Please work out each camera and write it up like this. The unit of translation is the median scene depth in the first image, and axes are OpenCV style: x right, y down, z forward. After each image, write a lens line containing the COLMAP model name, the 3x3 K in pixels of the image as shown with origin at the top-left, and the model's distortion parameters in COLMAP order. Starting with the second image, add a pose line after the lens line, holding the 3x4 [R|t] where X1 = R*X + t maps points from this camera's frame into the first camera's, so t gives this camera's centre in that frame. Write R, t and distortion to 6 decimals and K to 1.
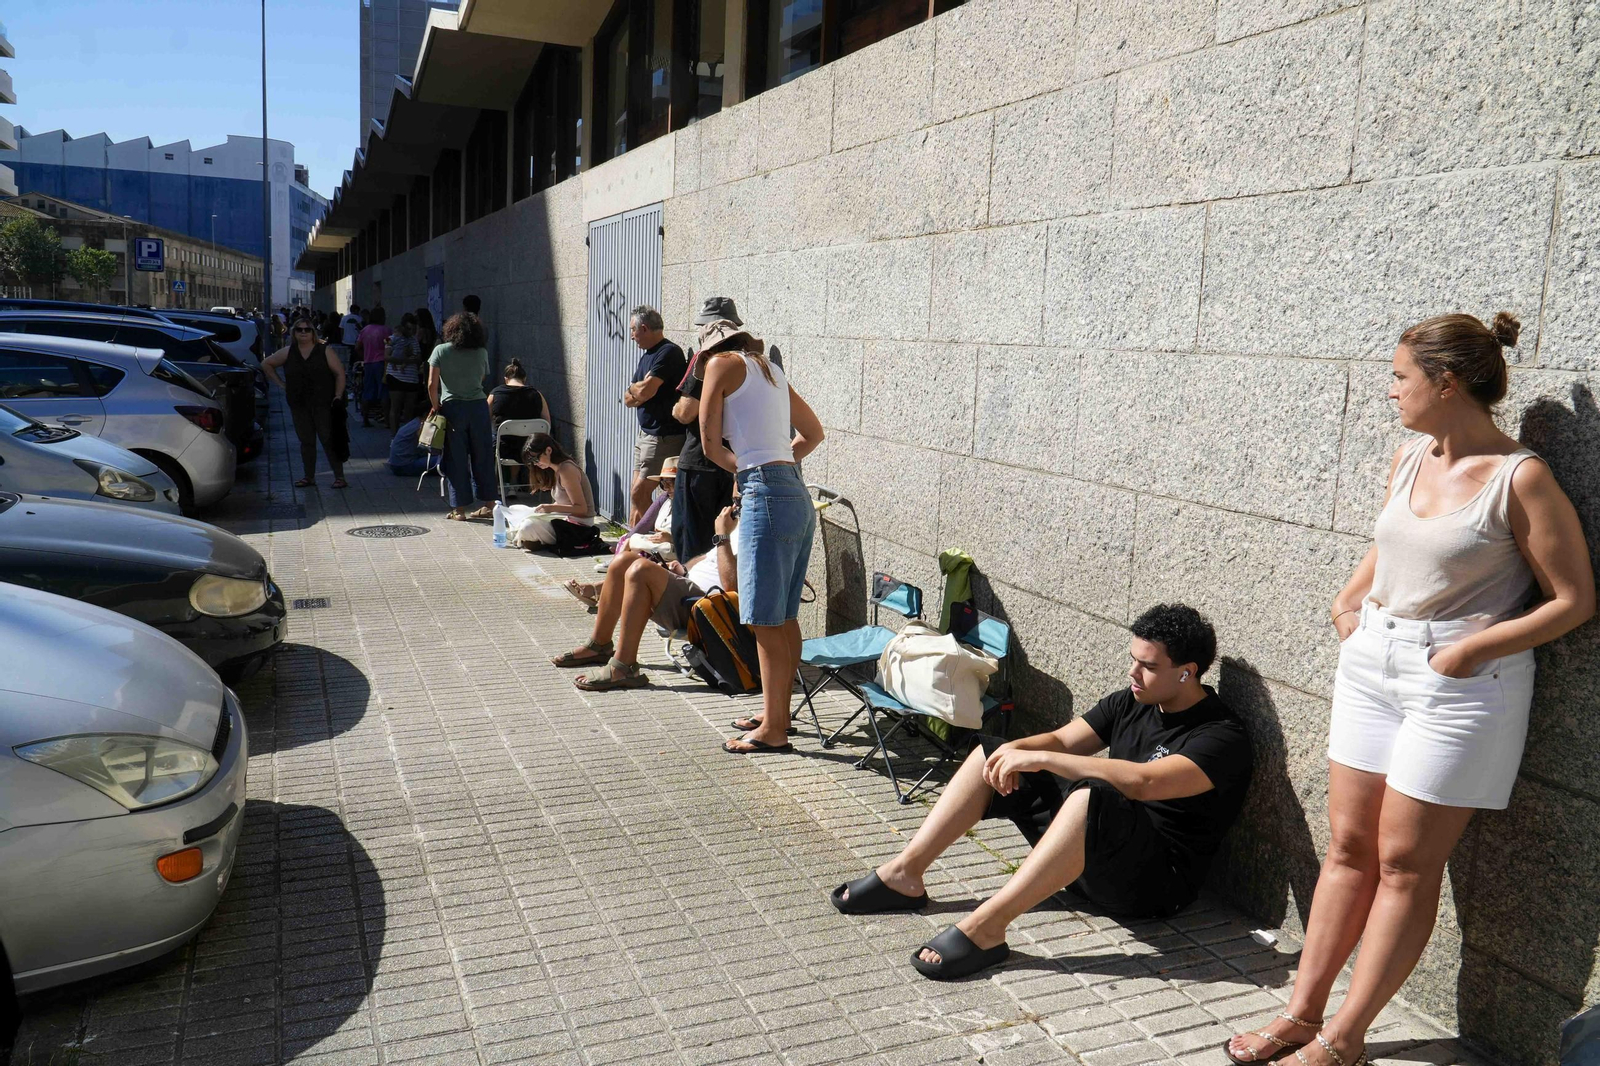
lens RADIAL K [[1284.0, 0, 795.3], [0, 1284.0, 528.1], [0, 0, 1]] dist [0.016126, -0.042063]
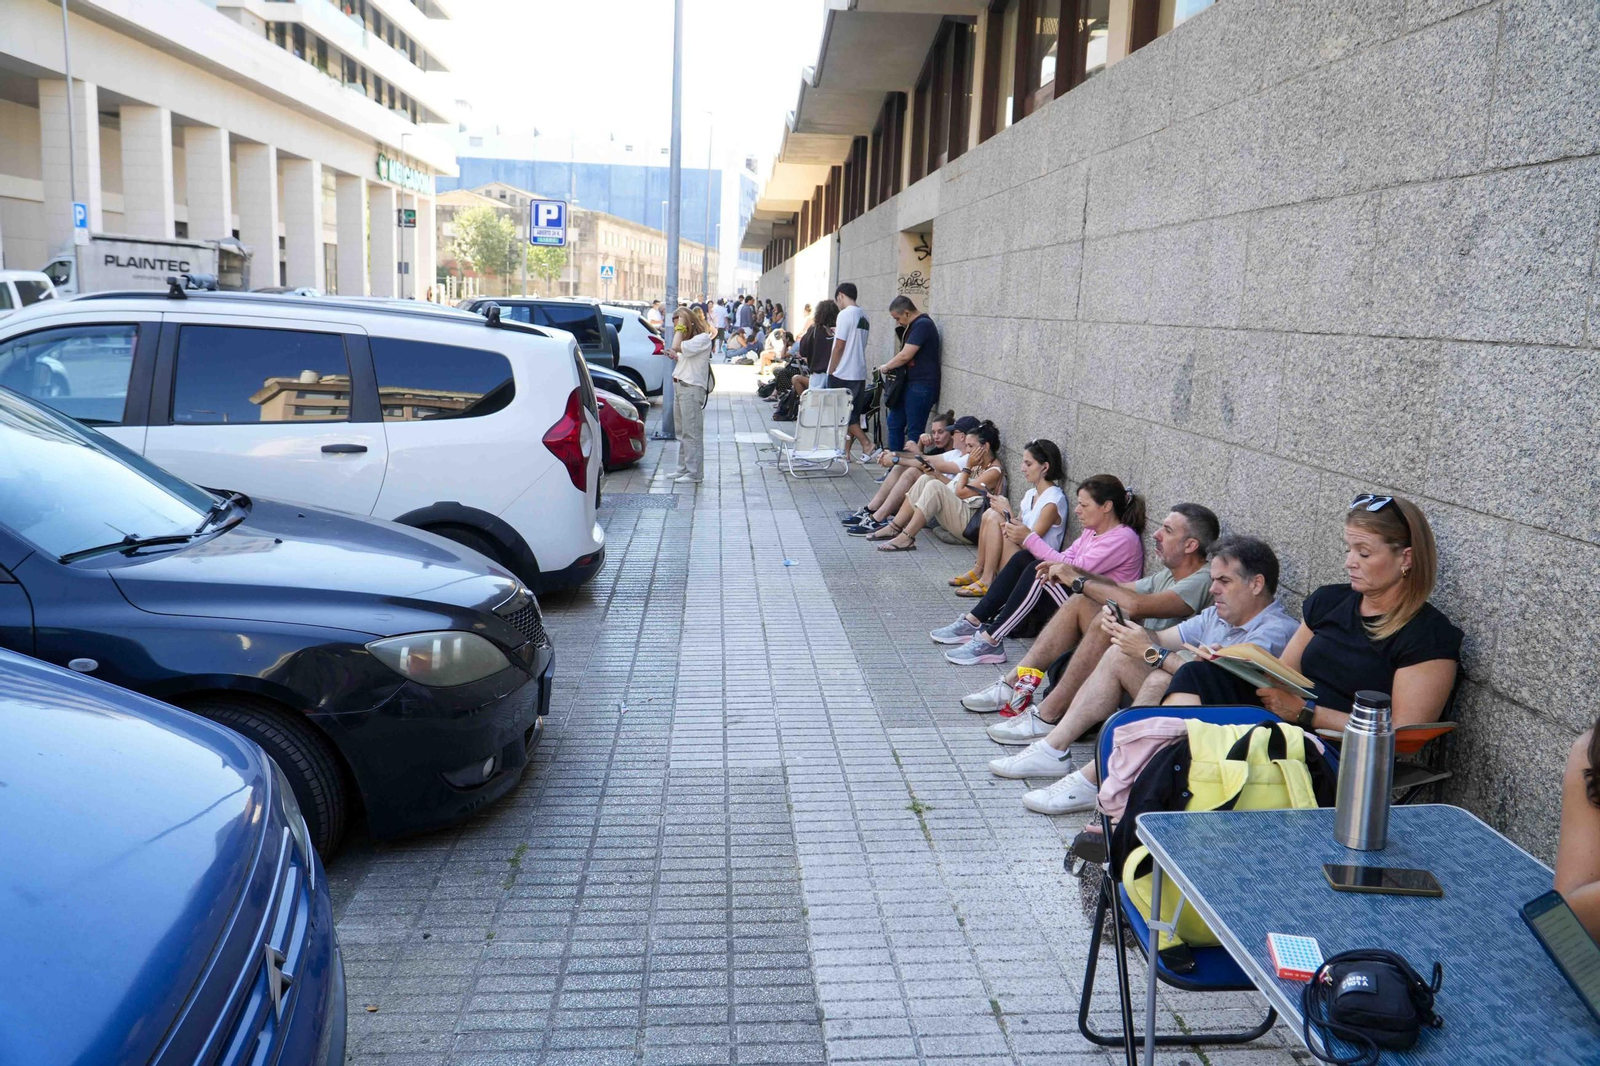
lens RADIAL K [[1284.0, 0, 805.7], [0, 1284.0, 529.1], [0, 0, 1]] dist [0.016126, -0.042063]
pose [[0.950117, 0.045487, -0.308560, -0.049226], [-0.042459, 0.998962, 0.016525, -0.021546], [0.308991, -0.002599, 0.951061, 0.129980]]
